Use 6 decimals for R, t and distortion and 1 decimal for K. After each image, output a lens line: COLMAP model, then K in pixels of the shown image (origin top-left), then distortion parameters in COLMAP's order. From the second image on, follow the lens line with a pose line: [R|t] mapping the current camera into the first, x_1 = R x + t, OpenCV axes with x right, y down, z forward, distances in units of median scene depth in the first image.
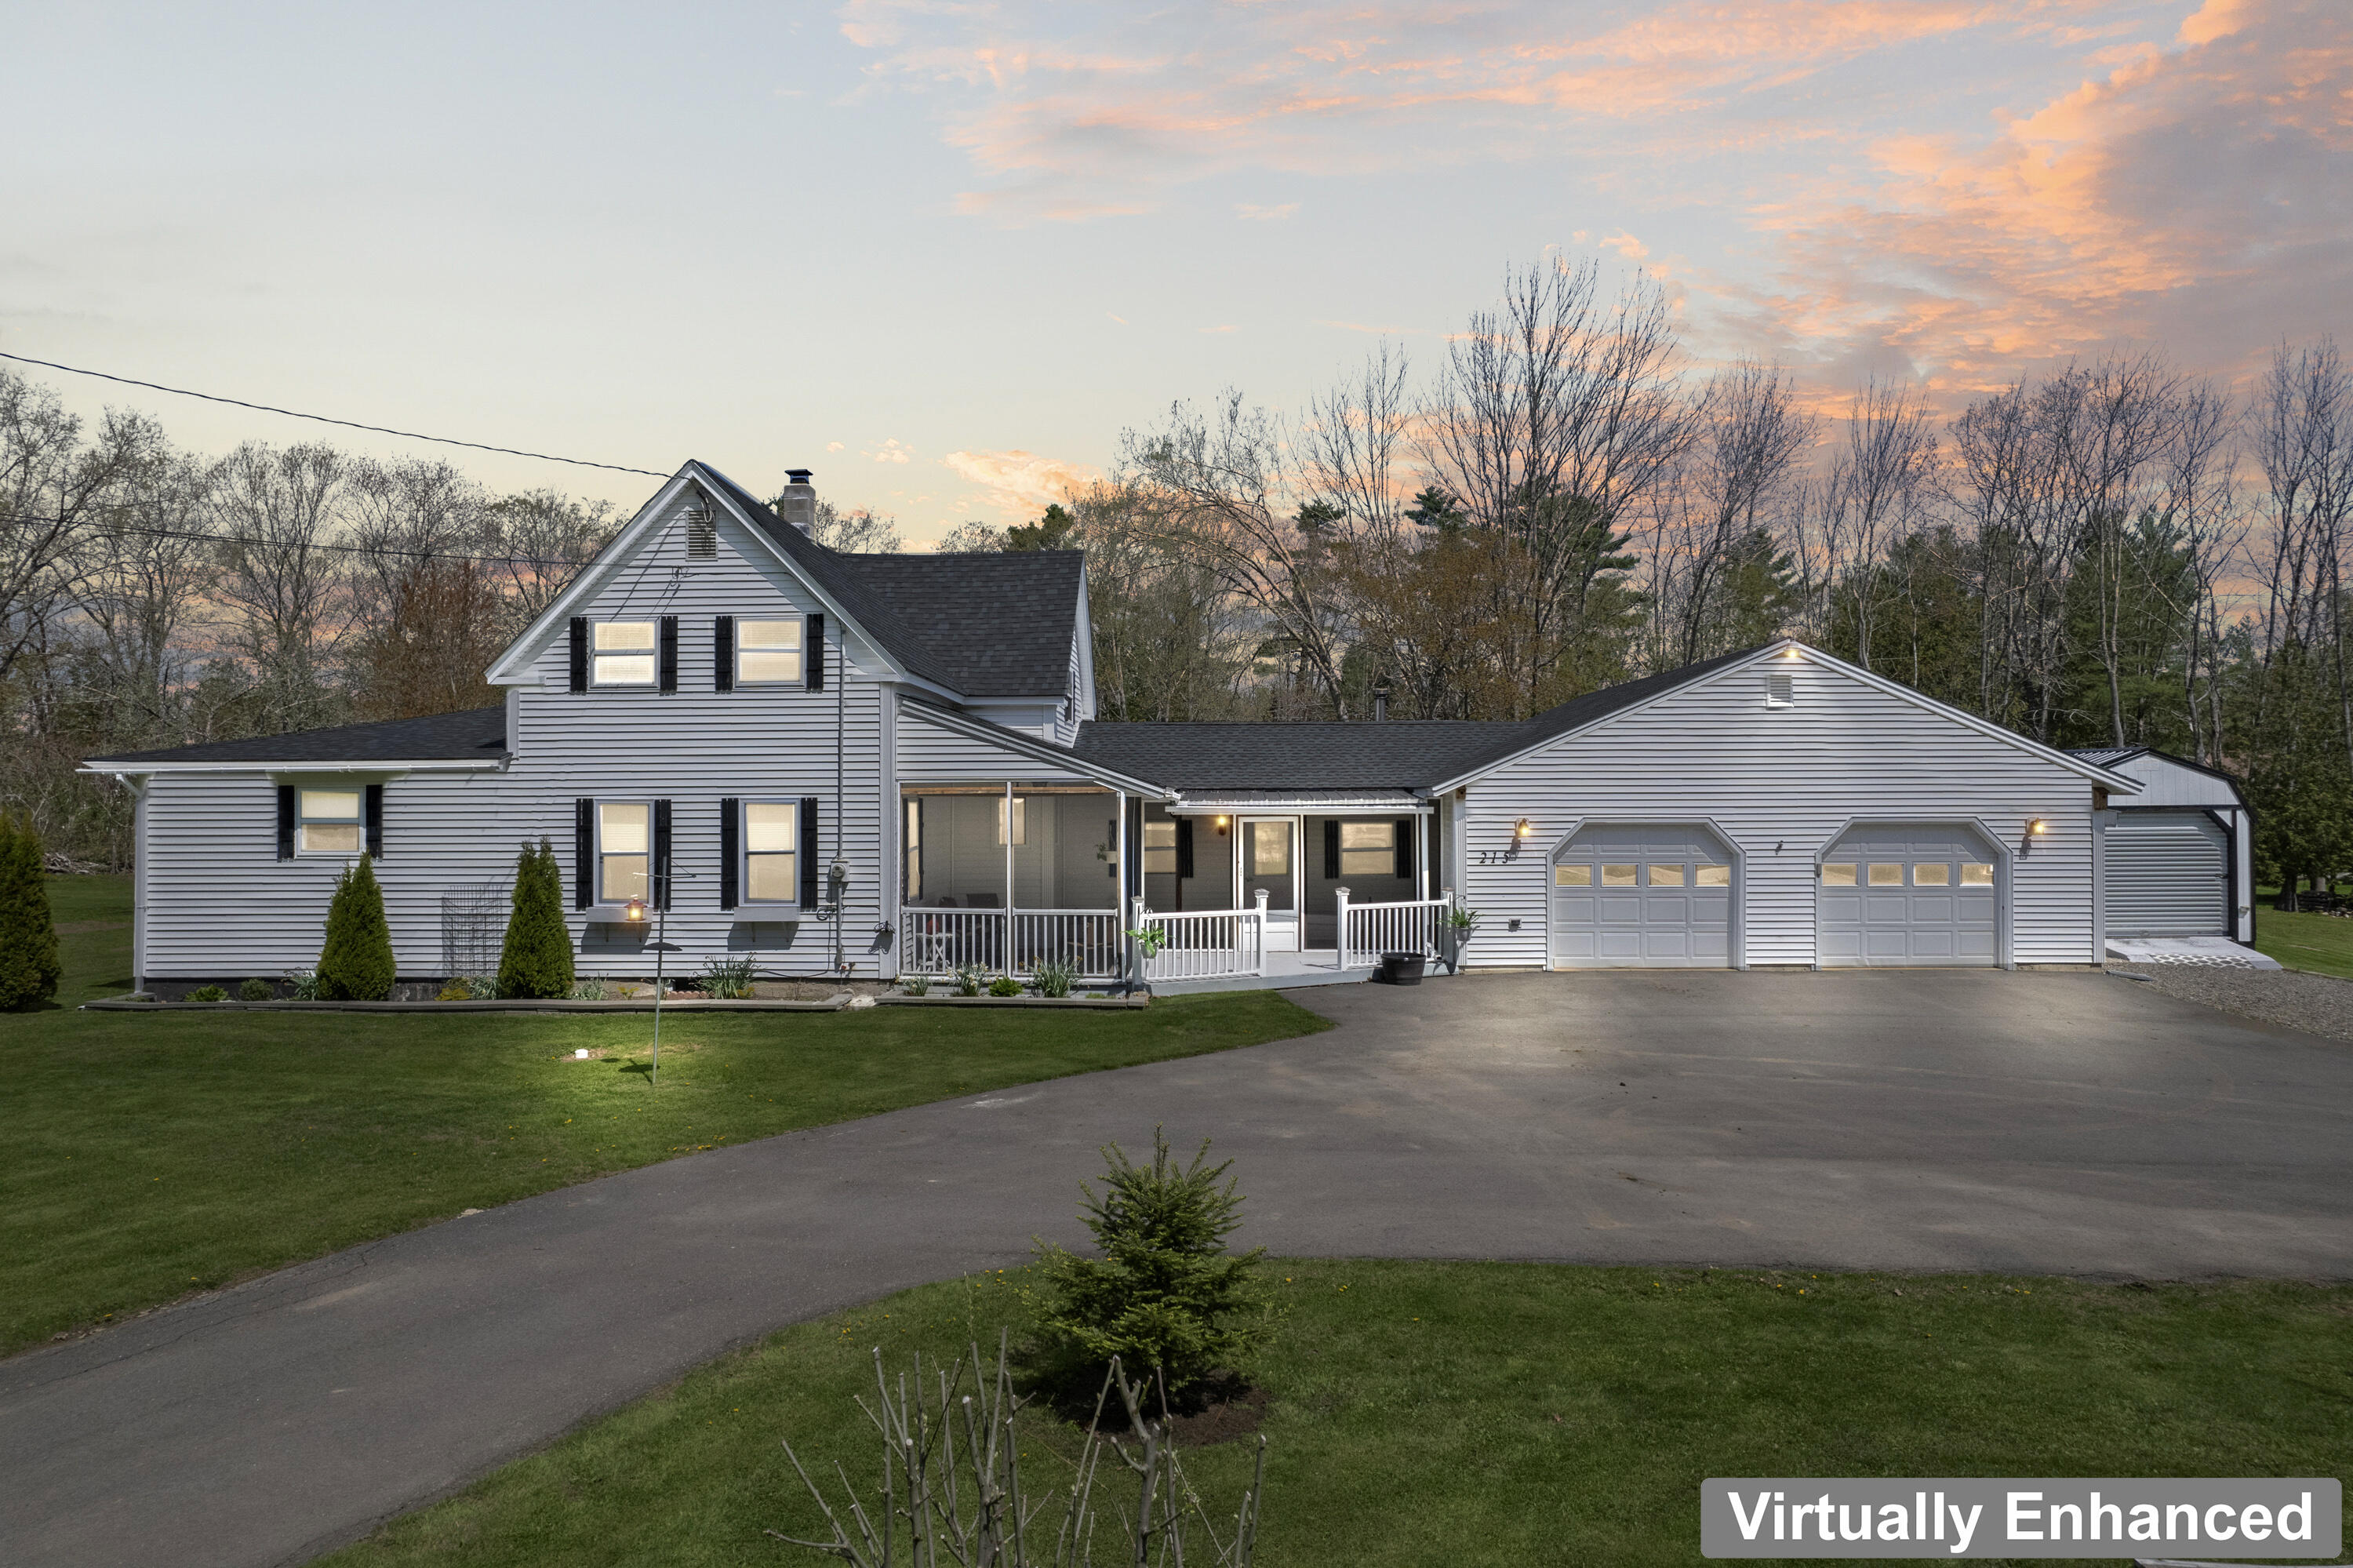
lens RADIAL K [[1557.2, 0, 1176.5], [0, 1557.2, 784.0], [0, 0, 1]] dist [-0.036585, 0.003702]
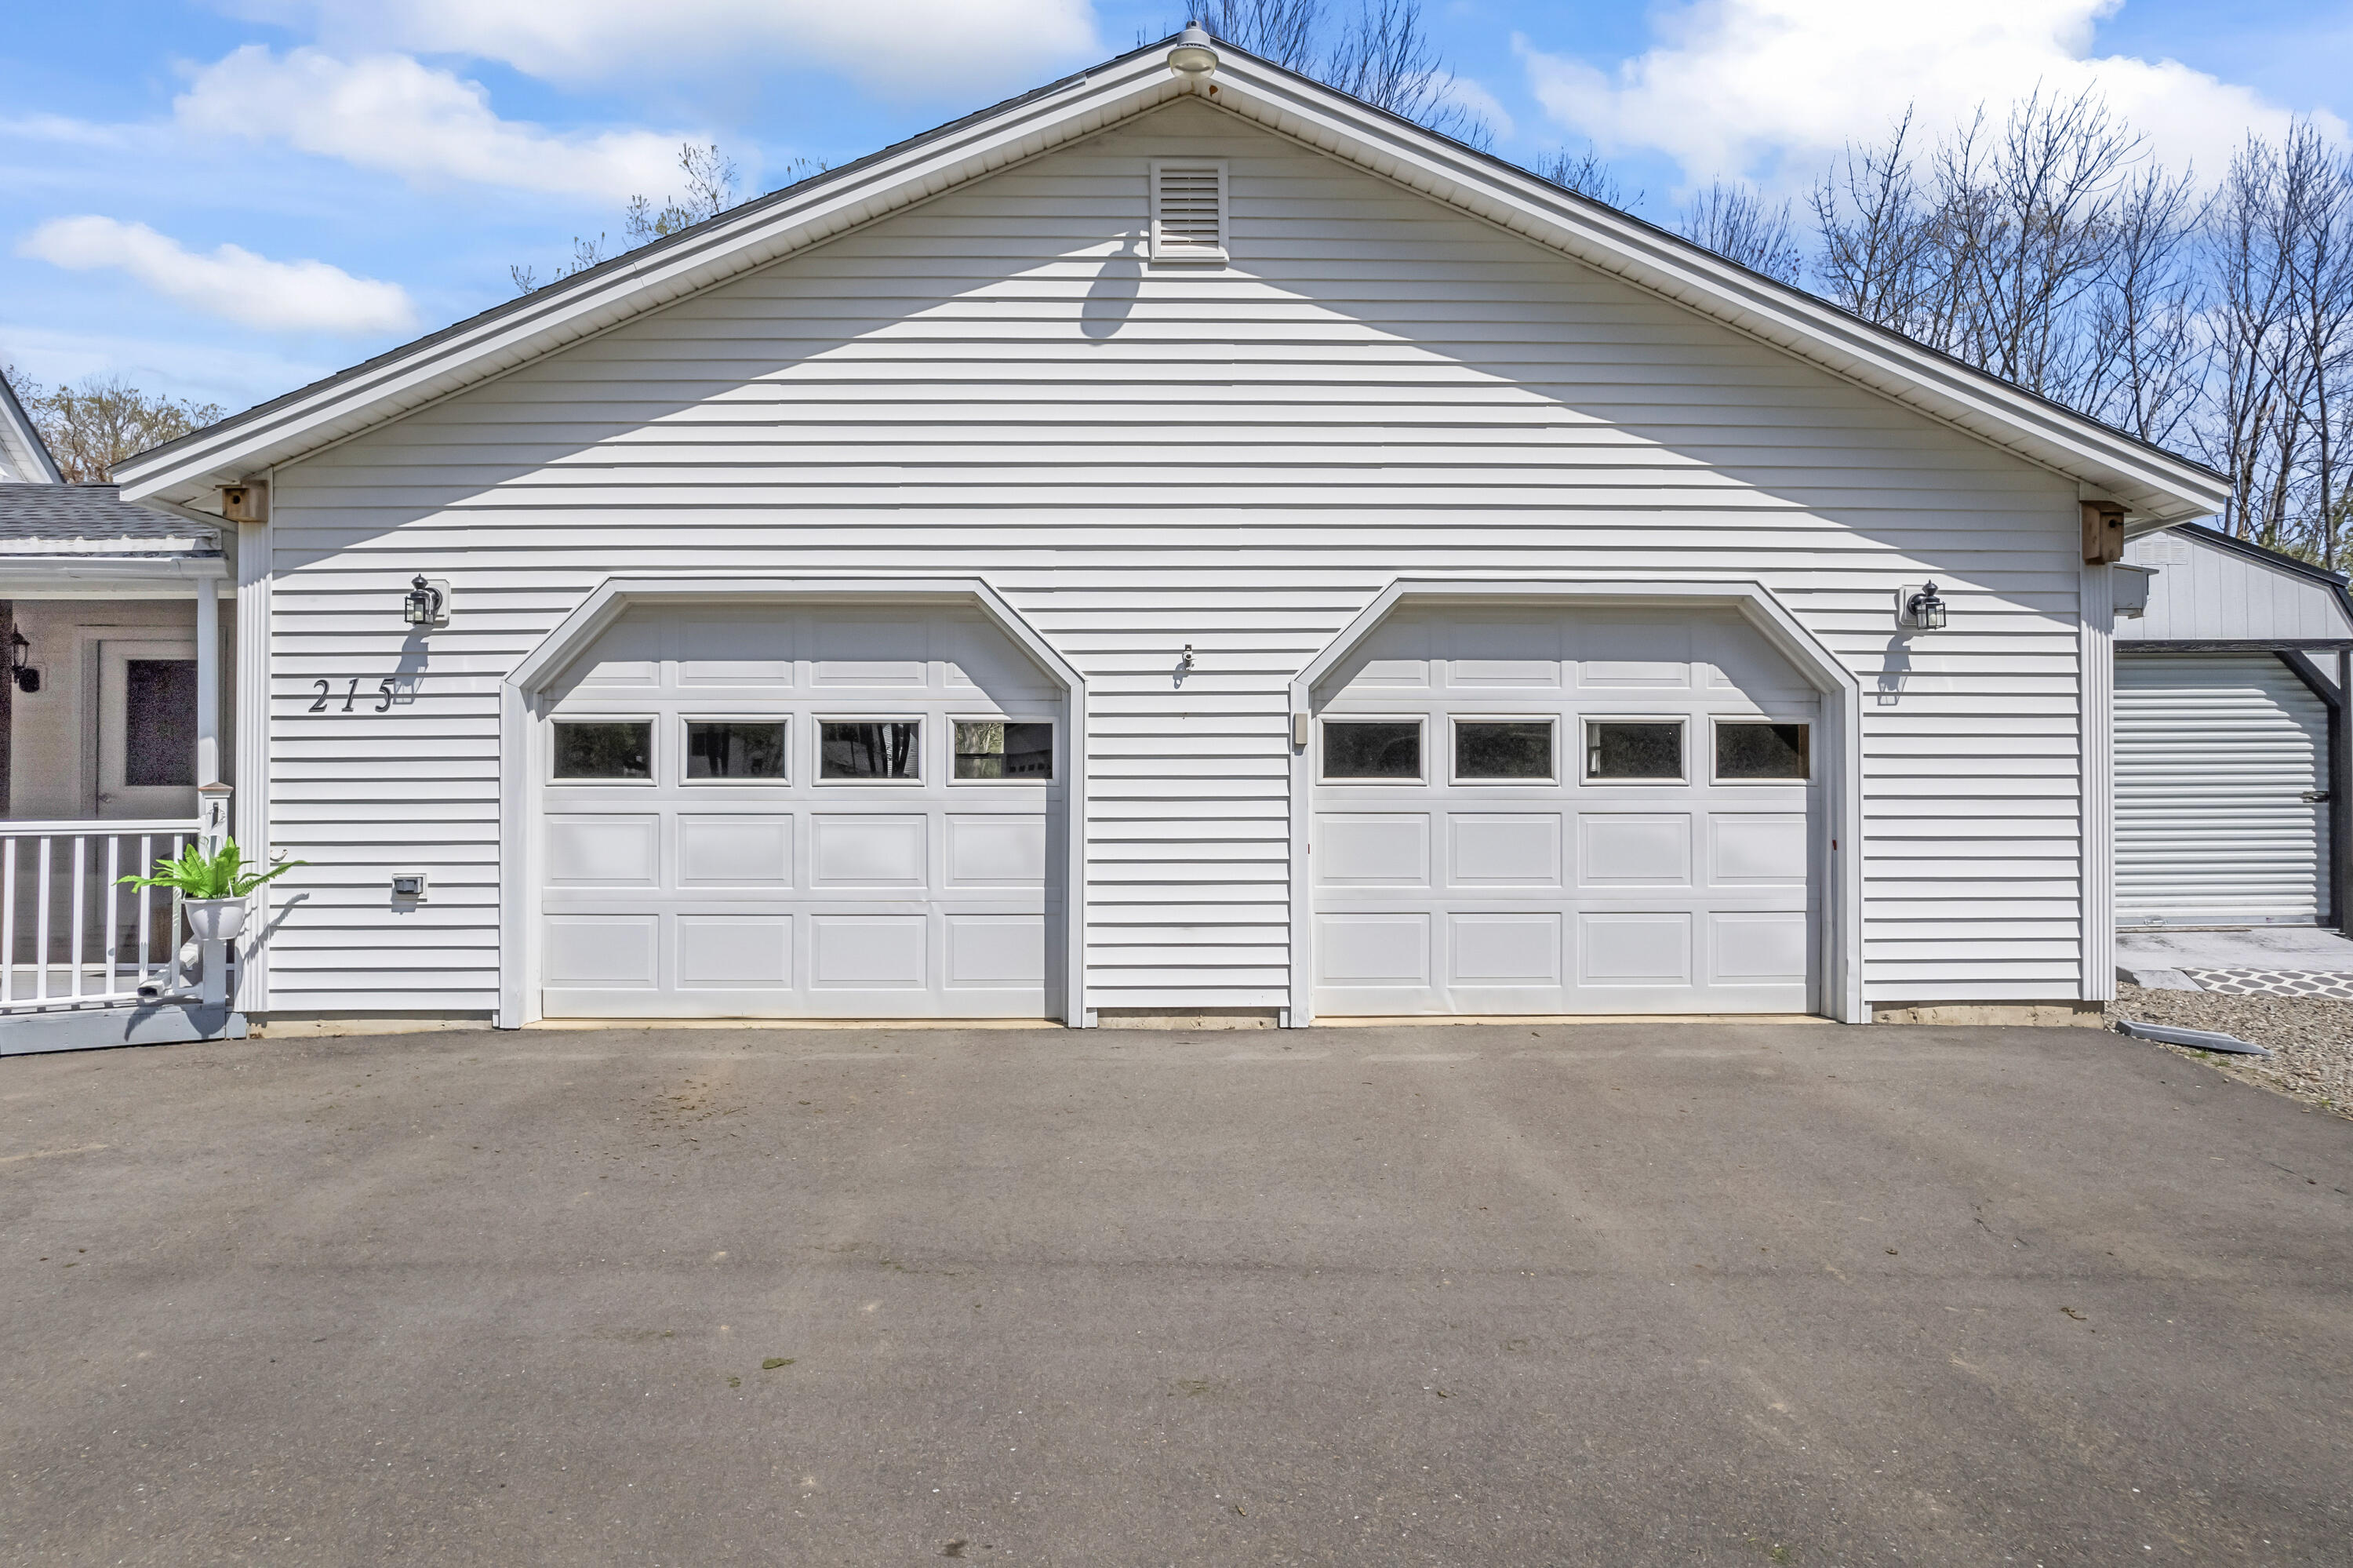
lens RADIAL K [[1557.2, 0, 1176.5], [0, 1557.2, 784.0], [0, 0, 1]] dist [-0.036585, 0.003702]
pose [[0.998456, 0.001725, 0.055527, 0.370345], [-0.001788, 0.999998, 0.001094, 0.066928], [-0.055525, -0.001191, 0.998457, 0.660263]]
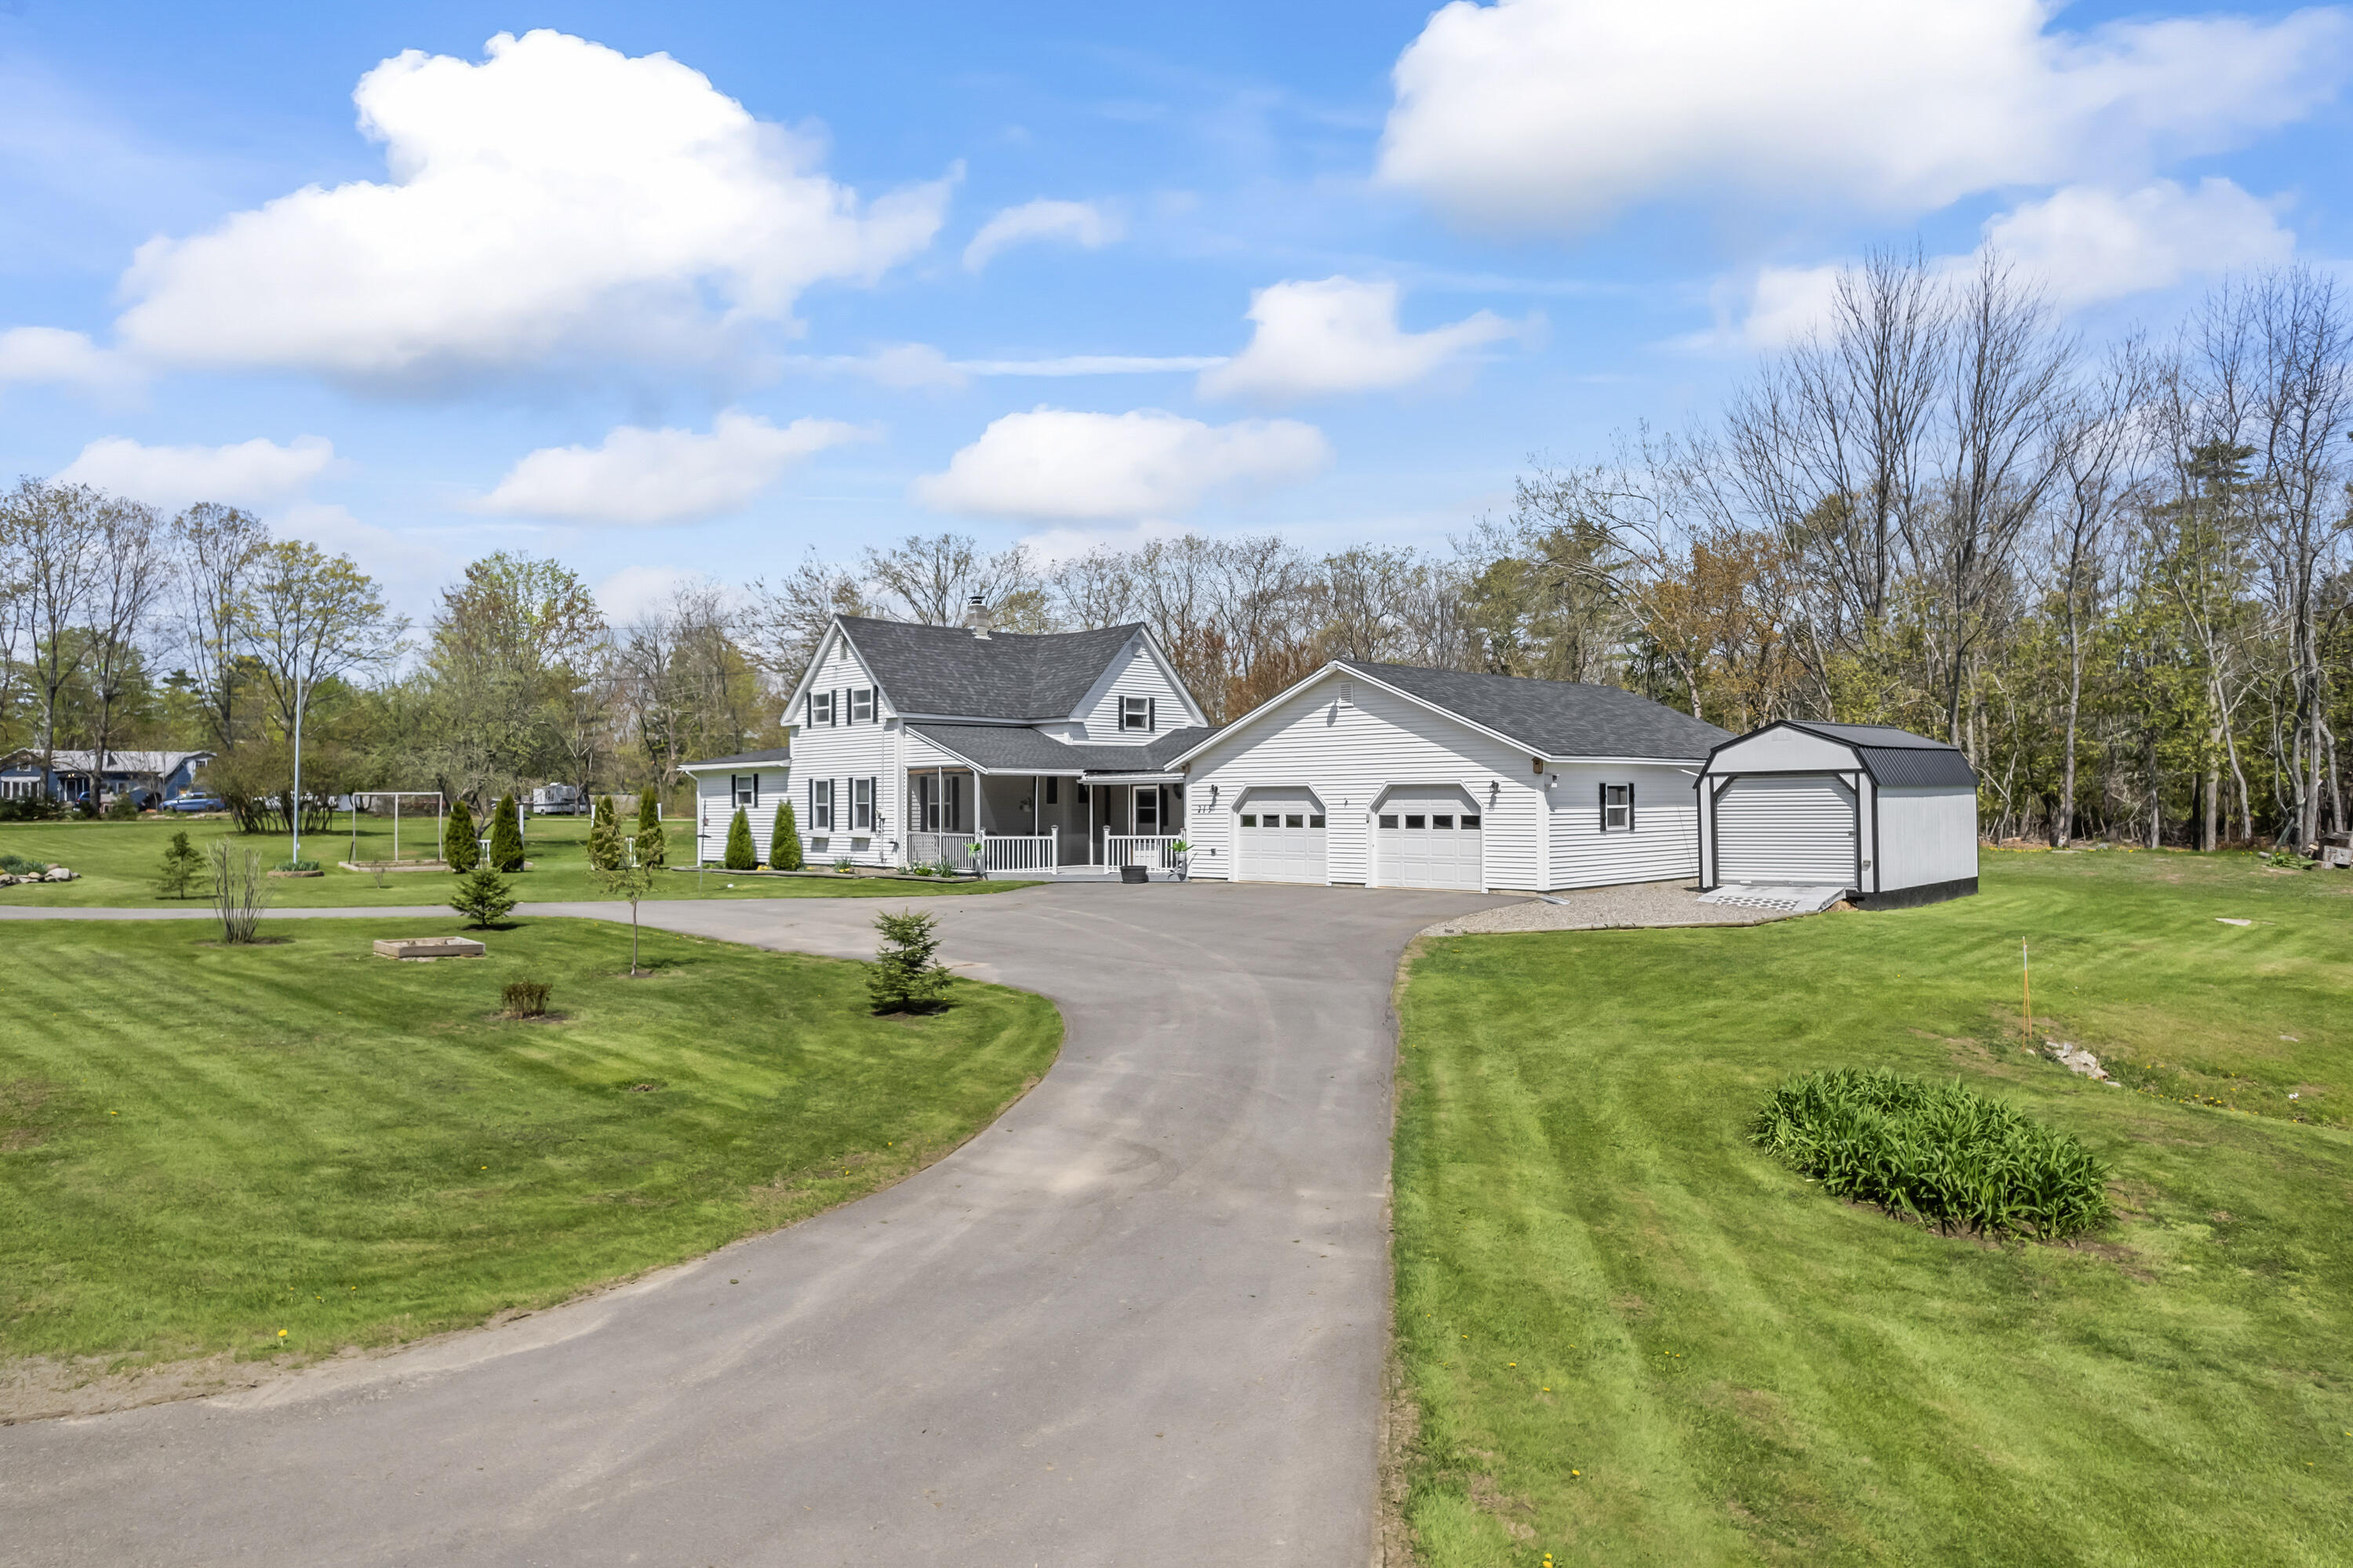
lens RADIAL K [[1557.2, 0, 1176.5], [0, 1557.2, 784.0], [0, 0, 1]] dist [-0.036585, 0.003702]
pose [[0.732550, -0.009403, -0.680648, 1.283366], [0.012340, 0.999924, -0.000532, 0.022380], [0.680601, -0.008010, 0.732610, -0.189744]]
